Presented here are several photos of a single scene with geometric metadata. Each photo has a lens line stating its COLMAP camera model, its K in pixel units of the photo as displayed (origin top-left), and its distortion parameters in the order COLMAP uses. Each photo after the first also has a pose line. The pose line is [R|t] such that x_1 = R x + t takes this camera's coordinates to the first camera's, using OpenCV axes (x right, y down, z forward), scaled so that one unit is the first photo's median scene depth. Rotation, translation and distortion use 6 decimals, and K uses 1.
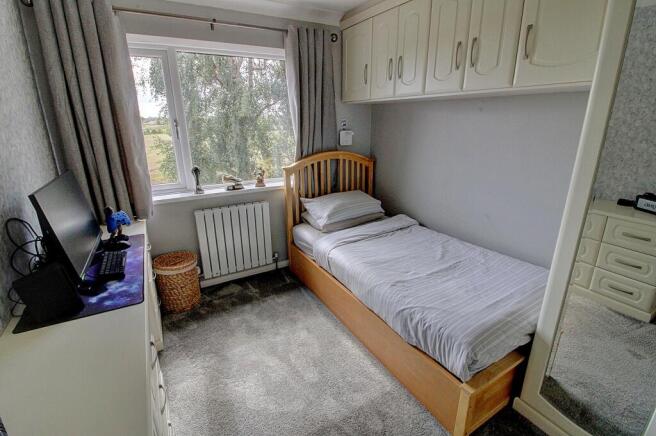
lens RADIAL K [[309.6, 0, 331.9], [0, 309.6, 218.0], [0, 0, 1]] dist [-0.004078, -0.010331]
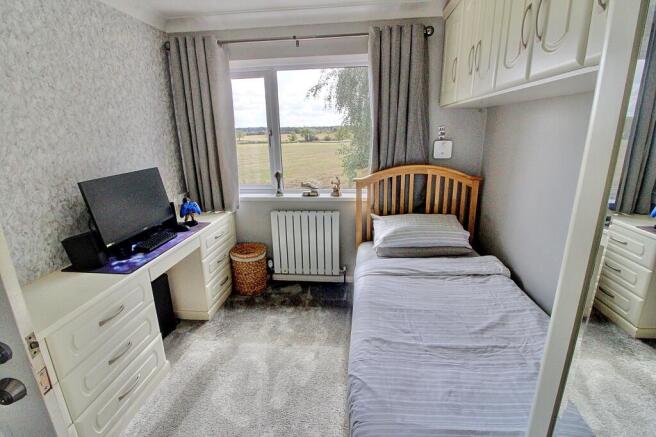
lens RADIAL K [[309.6, 0, 326.3], [0, 309.6, 217.5], [0, 0, 1]] dist [-0.004078, -0.010331]
pose [[0.800495, 0.154647, -0.579044, 0.347247], [-0.168404, 0.985252, 0.030325, -0.062495], [0.575194, 0.073238, 0.814732, 0.192937]]
